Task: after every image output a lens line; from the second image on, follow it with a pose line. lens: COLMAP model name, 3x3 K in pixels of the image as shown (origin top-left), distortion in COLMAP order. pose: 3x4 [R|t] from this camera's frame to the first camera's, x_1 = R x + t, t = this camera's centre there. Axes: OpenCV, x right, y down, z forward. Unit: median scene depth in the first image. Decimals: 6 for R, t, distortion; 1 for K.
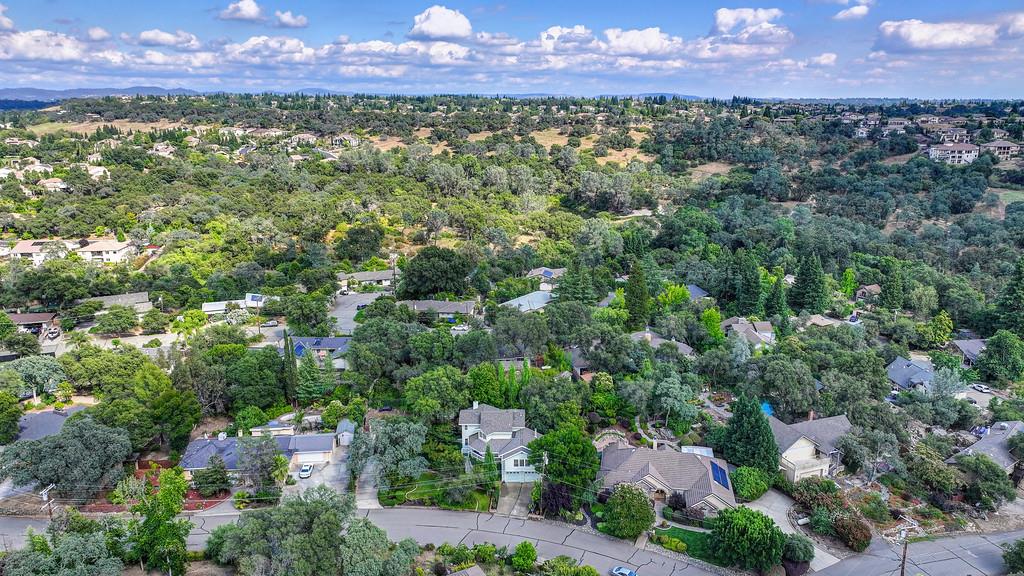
lens RADIAL K [[662.6, 0, 512.0], [0, 662.6, 288.0], [0, 0, 1]] dist [0.001527, 0.028543]
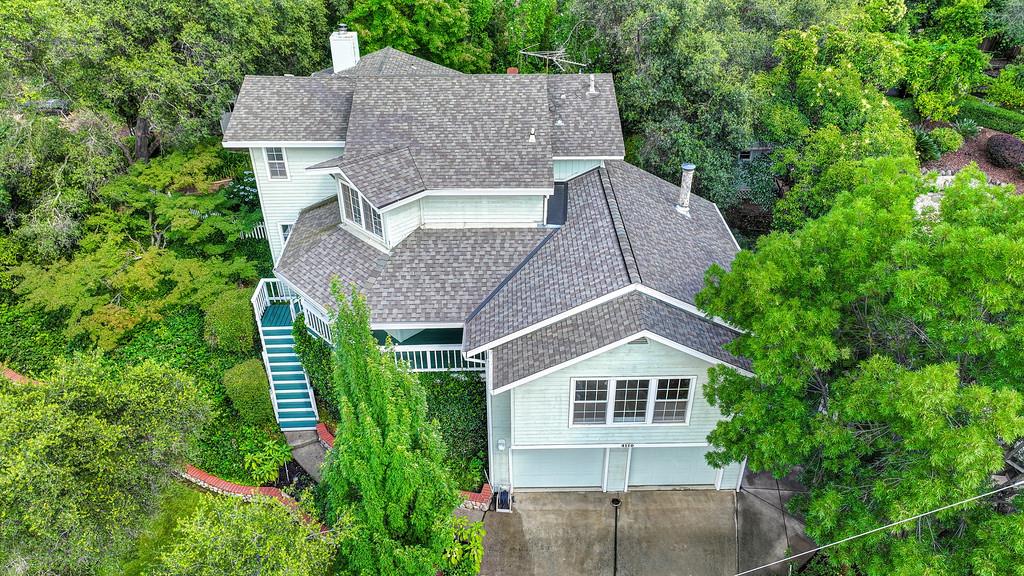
lens RADIAL K [[708.8, 0, 525.5], [0, 708.8, 286.0], [0, 0, 1]] dist [0.005043, 0.002541]
pose [[0.998665, -0.013646, 0.049826, -0.013732], [-0.004222, 0.939701, 0.341971, 0.177024], [-0.051488, -0.341725, 0.938389, 0.810814]]
